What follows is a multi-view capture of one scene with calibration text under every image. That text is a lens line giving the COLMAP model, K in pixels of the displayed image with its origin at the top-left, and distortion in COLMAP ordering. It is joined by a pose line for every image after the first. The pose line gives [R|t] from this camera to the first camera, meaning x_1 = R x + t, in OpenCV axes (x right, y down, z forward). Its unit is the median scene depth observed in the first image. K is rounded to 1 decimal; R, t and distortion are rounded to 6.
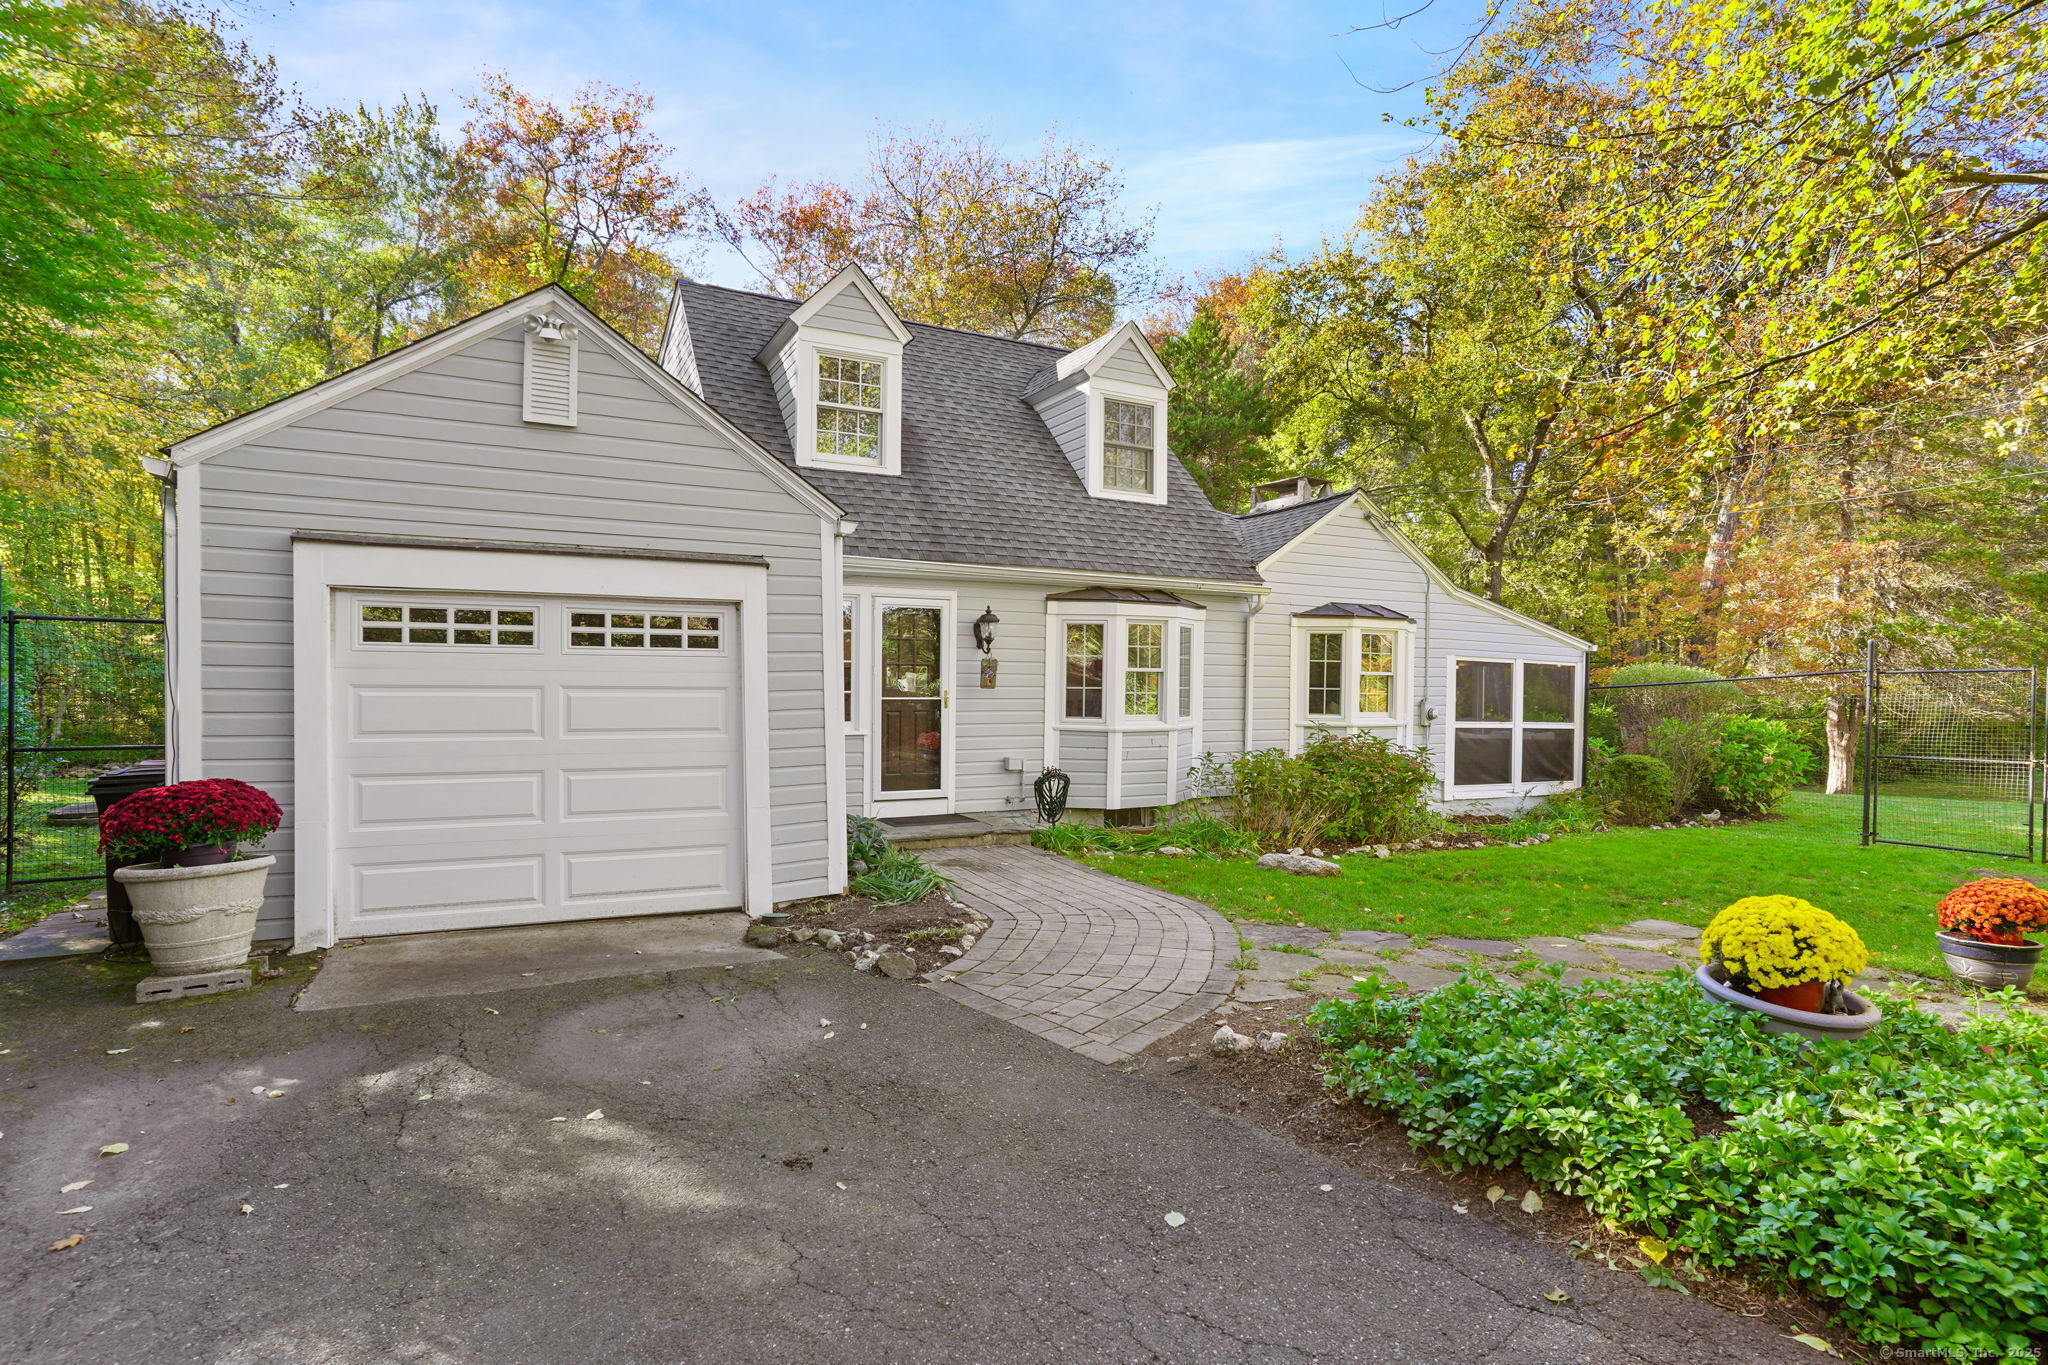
lens RADIAL K [[999.4, 0, 1025.4], [0, 999.4, 688.8], [0, 0, 1]] dist [-0.070224, 0.042399]
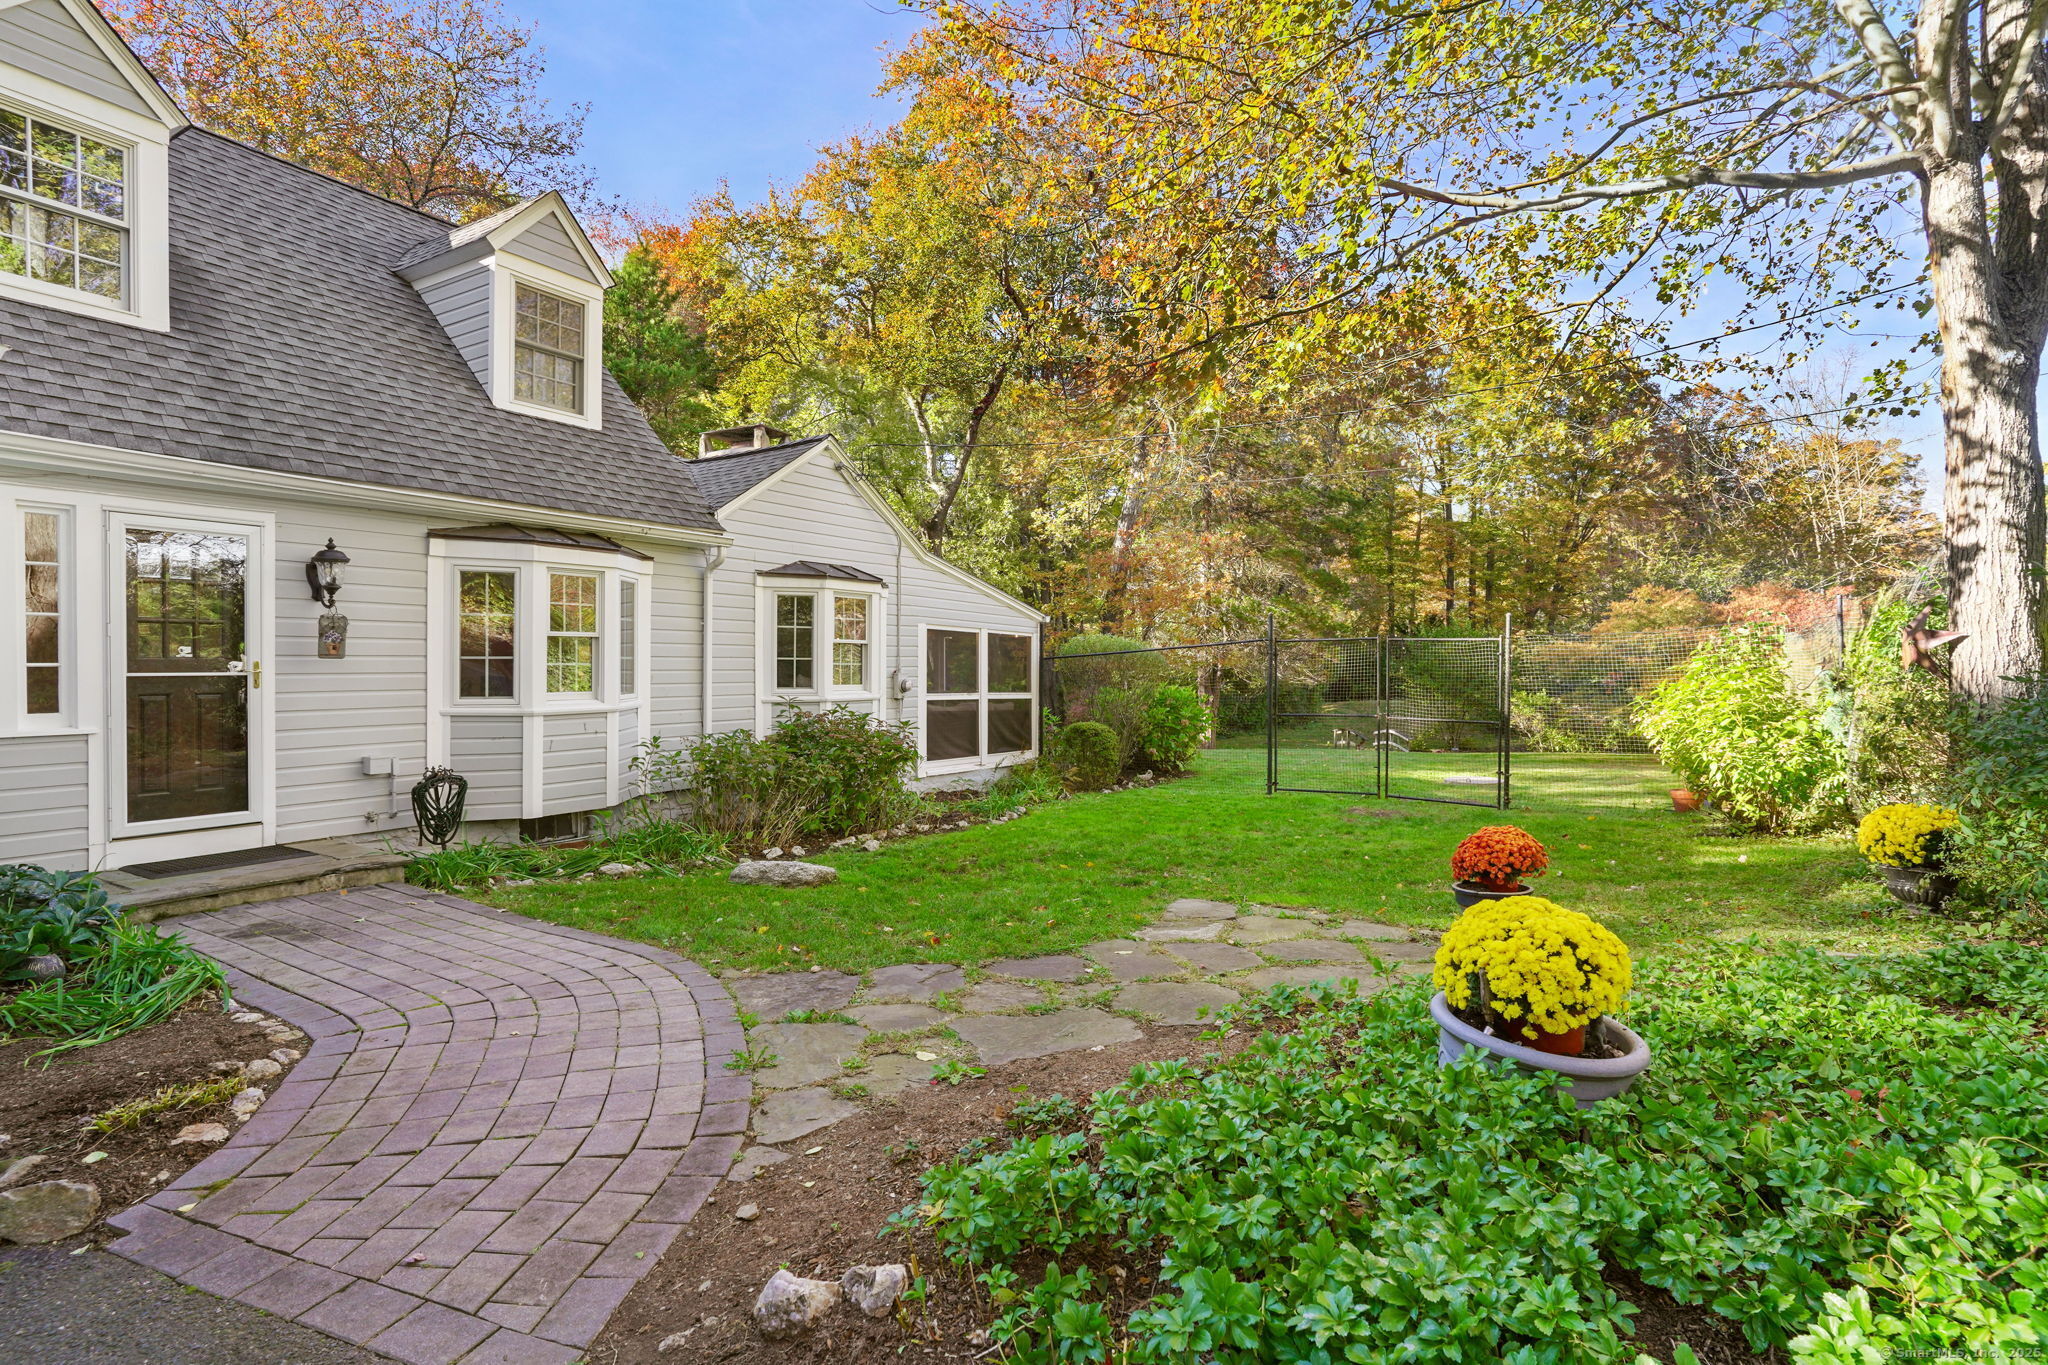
lens RADIAL K [[1006.9, 0, 1021.8], [0, 1006.9, 670.1], [0, 0, 1]] dist [-0.069764, 0.041384]
pose [[0.854171, -0.012193, 0.519850, 0.016038], [0.011299, 0.999924, 0.004888, 0.009138], [-0.519870, 0.001698, 0.854244, 0.169094]]
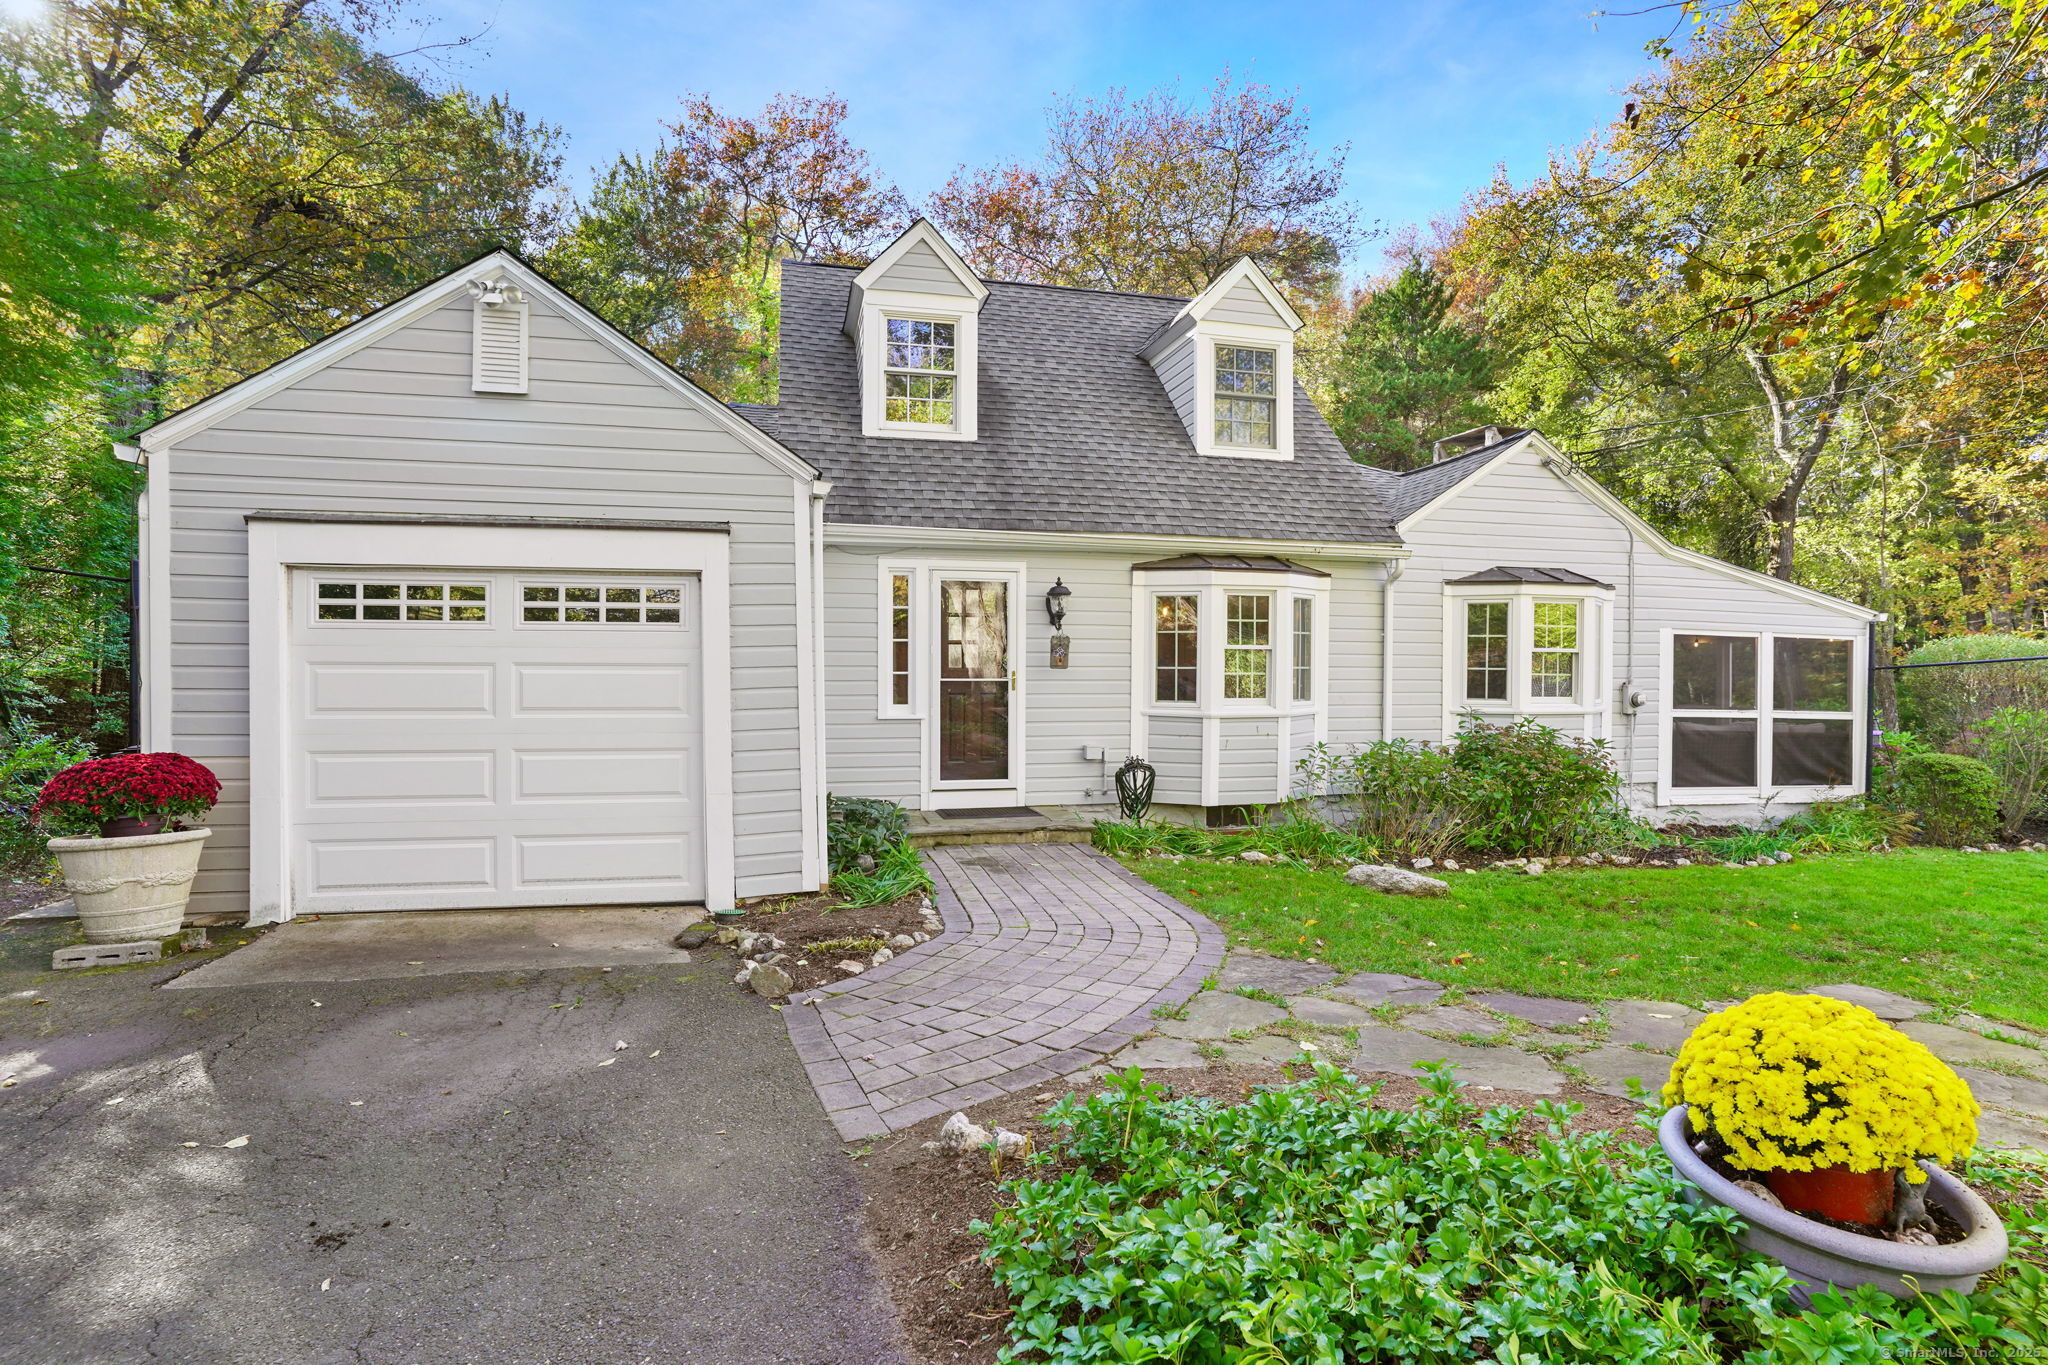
lens RADIAL K [[1006.9, 0, 1021.8], [0, 1006.9, 670.1], [0, 0, 1]] dist [-0.069764, 0.041384]
pose [[0.970356, -0.005206, -0.241626, 0.143735], [0.003151, 0.999956, -0.008891, 0.008503], [0.241661, 0.007867, 0.970329, 0.104012]]
